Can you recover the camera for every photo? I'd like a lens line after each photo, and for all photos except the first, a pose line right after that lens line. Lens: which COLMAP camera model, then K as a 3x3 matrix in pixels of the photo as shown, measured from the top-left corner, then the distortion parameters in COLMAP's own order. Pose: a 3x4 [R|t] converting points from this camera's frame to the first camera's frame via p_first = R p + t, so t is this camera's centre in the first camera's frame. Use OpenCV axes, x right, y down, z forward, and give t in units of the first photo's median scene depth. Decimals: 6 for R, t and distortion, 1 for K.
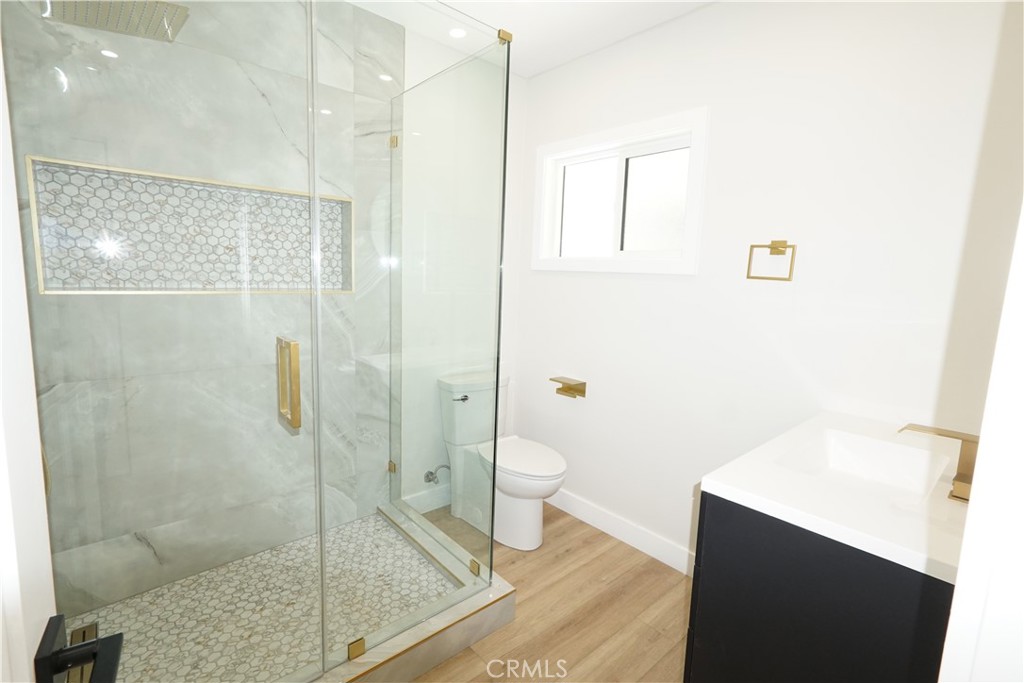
lens RADIAL K [[468.8, 0, 508.4], [0, 468.8, 339.3], [0, 0, 1]] dist [-0.022489, 0.011180]
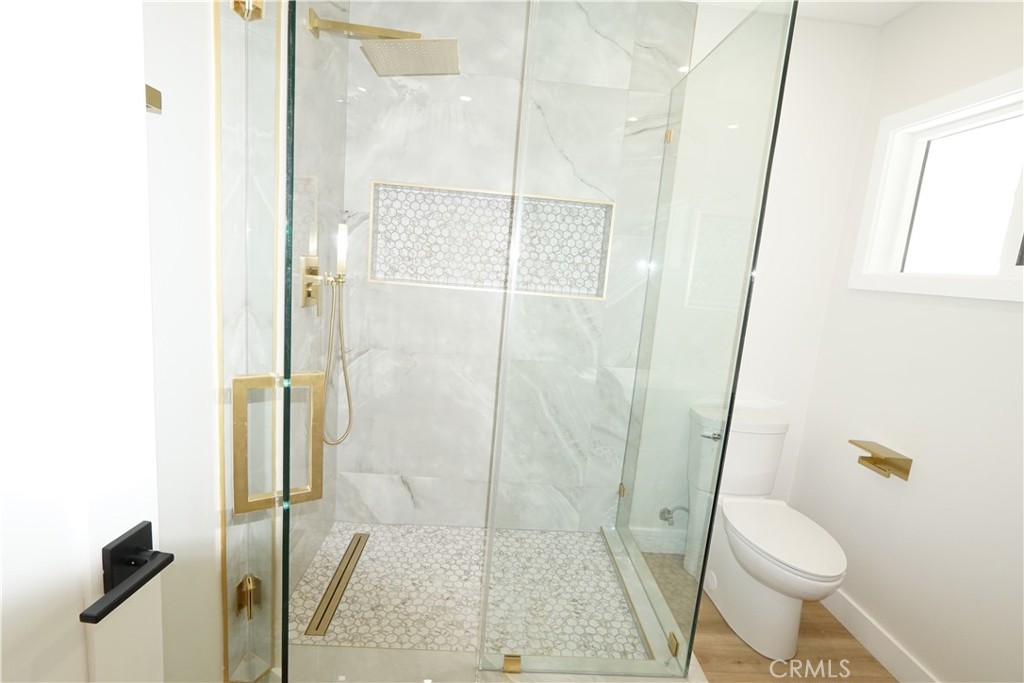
lens RADIAL K [[468.8, 0, 508.4], [0, 468.8, 339.3], [0, 0, 1]] dist [-0.022489, 0.011180]
pose [[0.776096, 0.127386, -0.617614, 0.126787], [-0.140138, 0.989735, 0.028041, -0.019382], [0.614846, 0.064789, 0.785981, 0.136426]]
